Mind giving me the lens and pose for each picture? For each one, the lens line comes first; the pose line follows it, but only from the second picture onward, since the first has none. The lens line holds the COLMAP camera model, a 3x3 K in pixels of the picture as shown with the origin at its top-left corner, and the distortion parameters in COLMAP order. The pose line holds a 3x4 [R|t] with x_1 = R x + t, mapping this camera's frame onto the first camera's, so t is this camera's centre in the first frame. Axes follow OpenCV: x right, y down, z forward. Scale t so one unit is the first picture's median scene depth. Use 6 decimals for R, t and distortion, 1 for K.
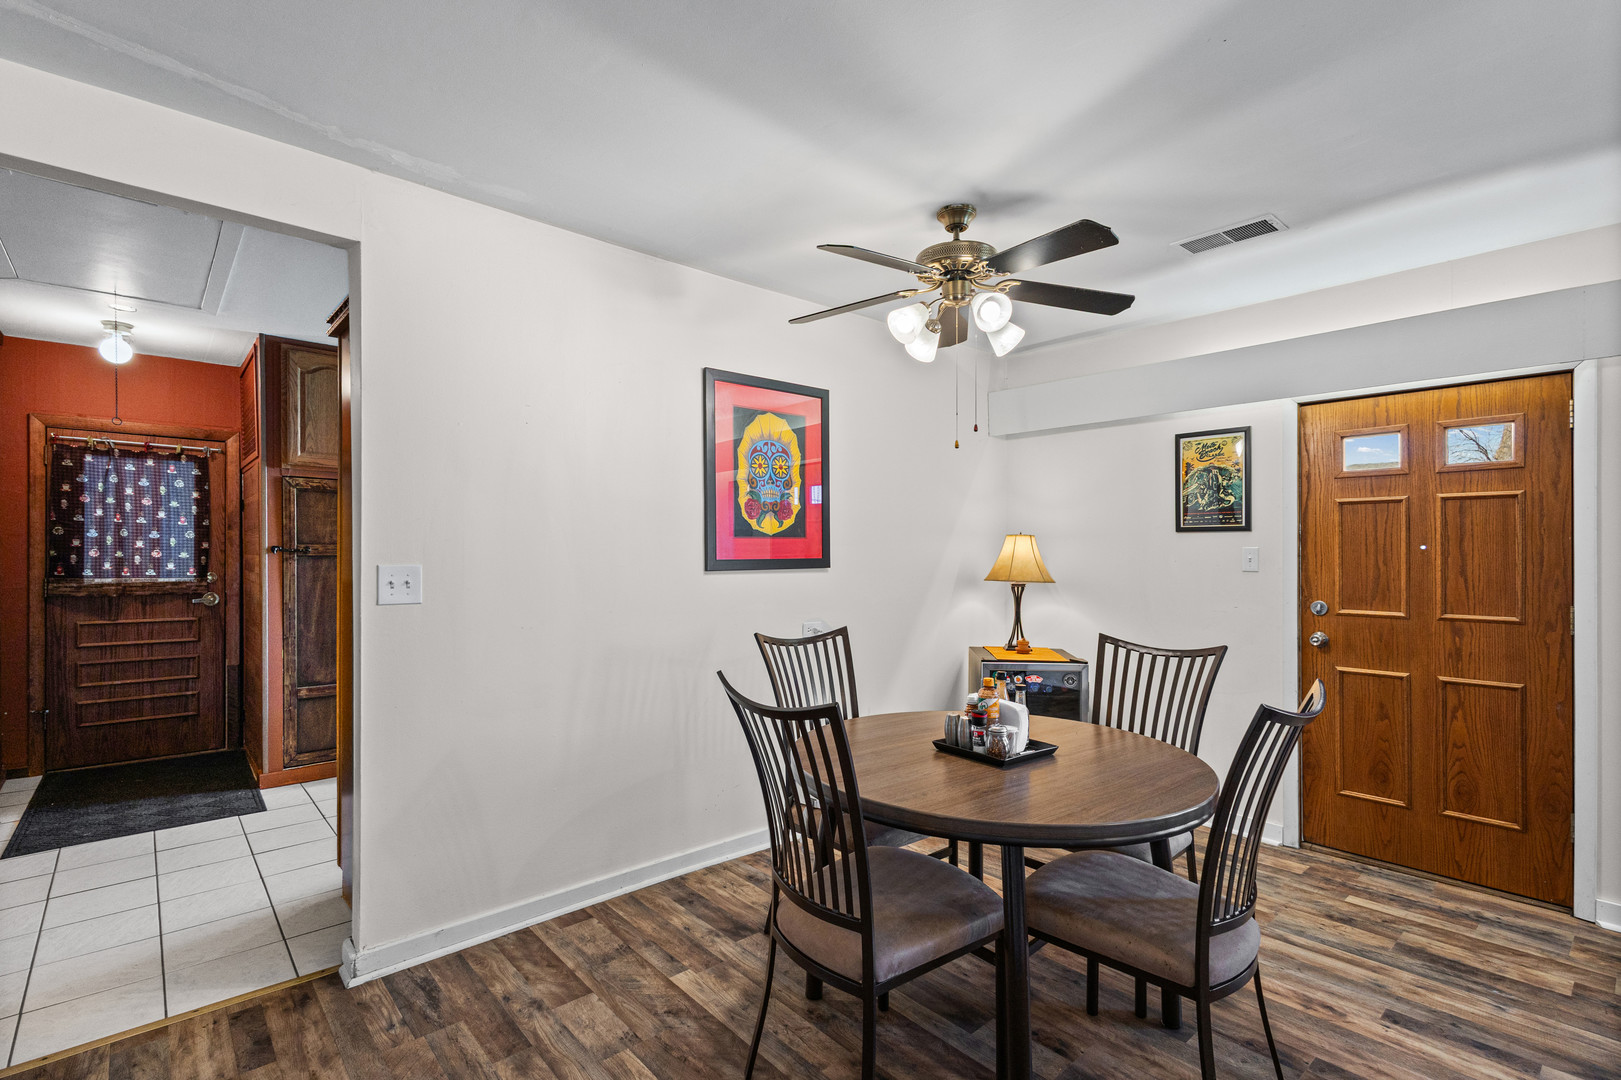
lens RADIAL K [[750.2, 0, 835.5], [0, 750.2, 550.5], [0, 0, 1]] dist [0.008792, -0.000673]
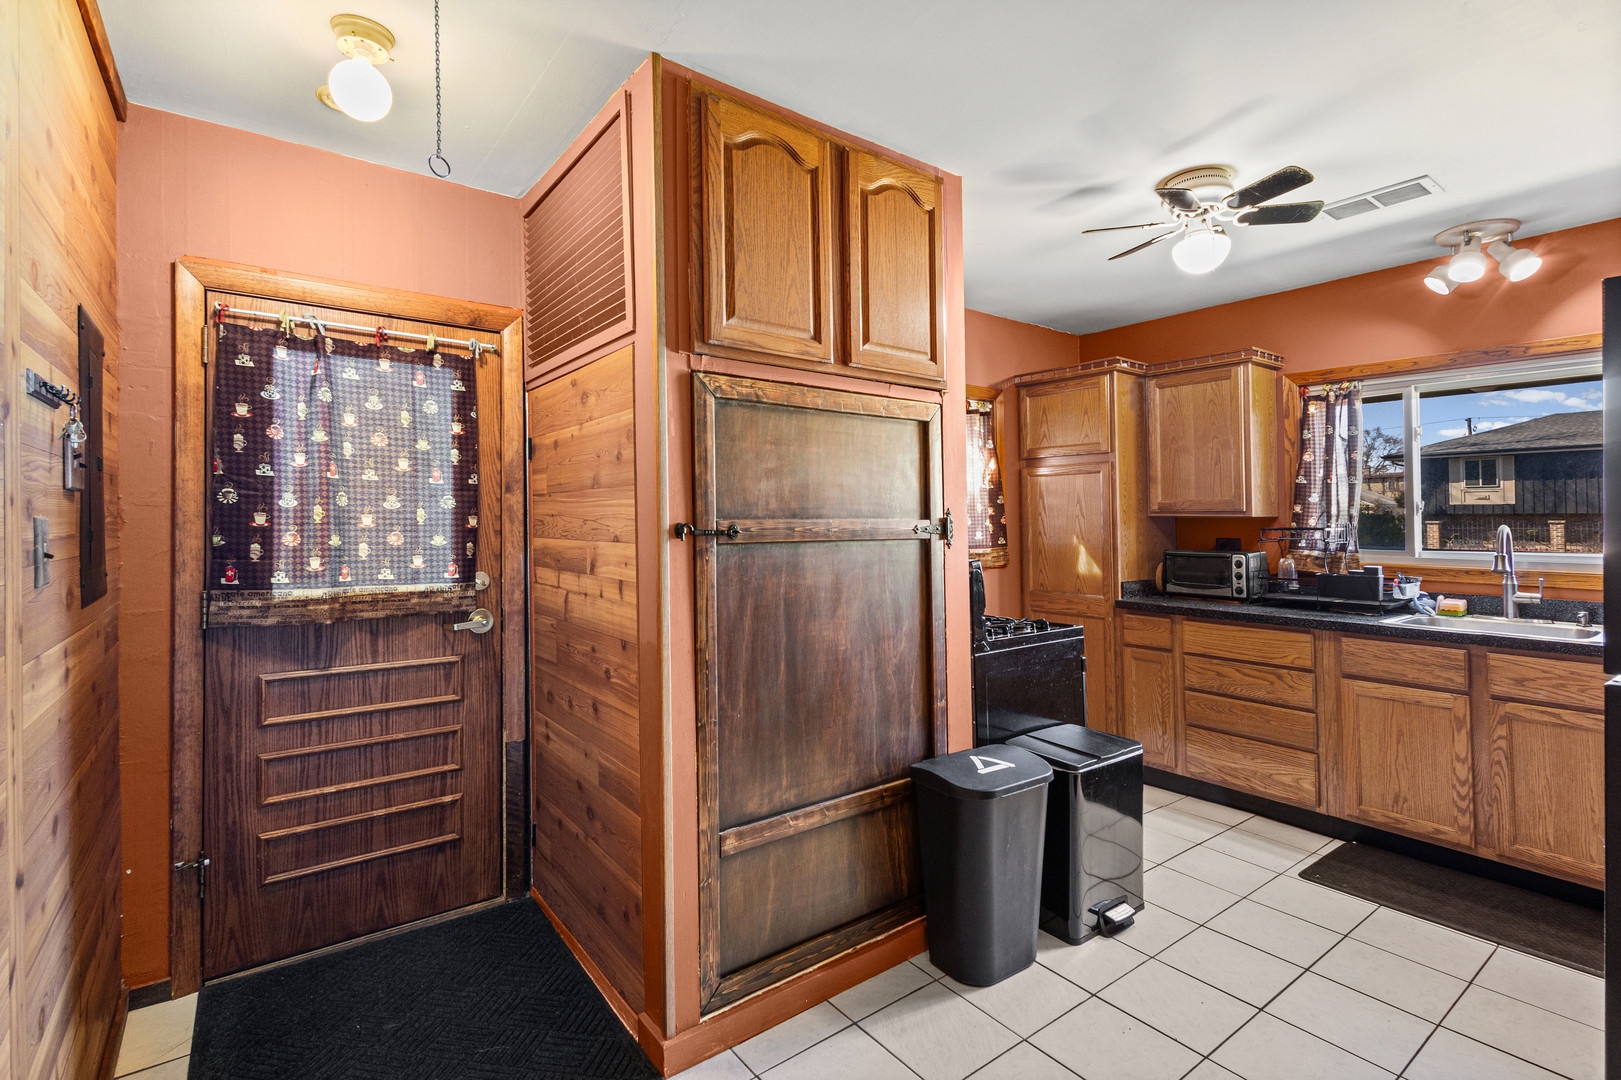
lens RADIAL K [[750.2, 0, 845.1], [0, 750.2, 510.2], [0, 0, 1]] dist [0.008792, -0.000673]
pose [[0.997312, -0.008876, -0.072731, -0.561146], [0.007937, 0.999882, -0.013190, -0.006481], [0.072840, 0.012577, 0.997264, 0.511272]]
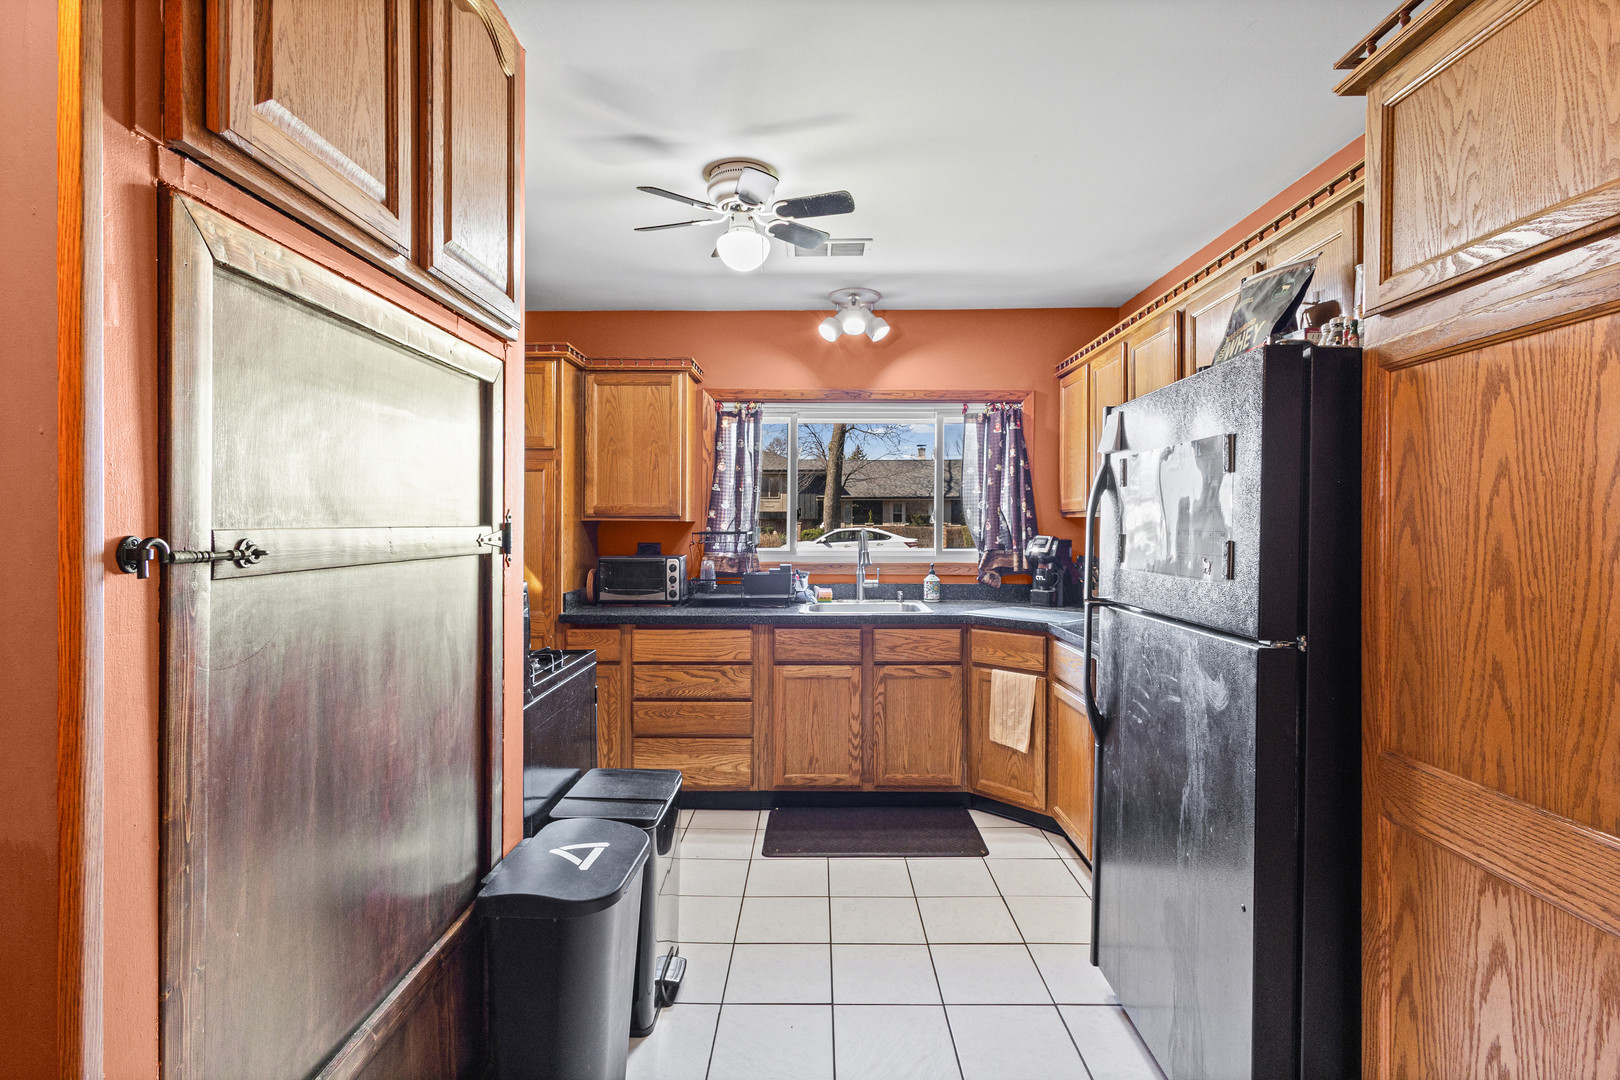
lens RADIAL K [[749.7, 0, 800.0], [0, 749.7, 514.2], [0, 0, 1]] dist [0.008792, -0.000673]
pose [[0.692518, 0.000214, 0.721401, -0.699795], [0.006593, 0.999956, -0.006625, -0.008496], [-0.721371, 0.009344, 0.692486, 0.683295]]
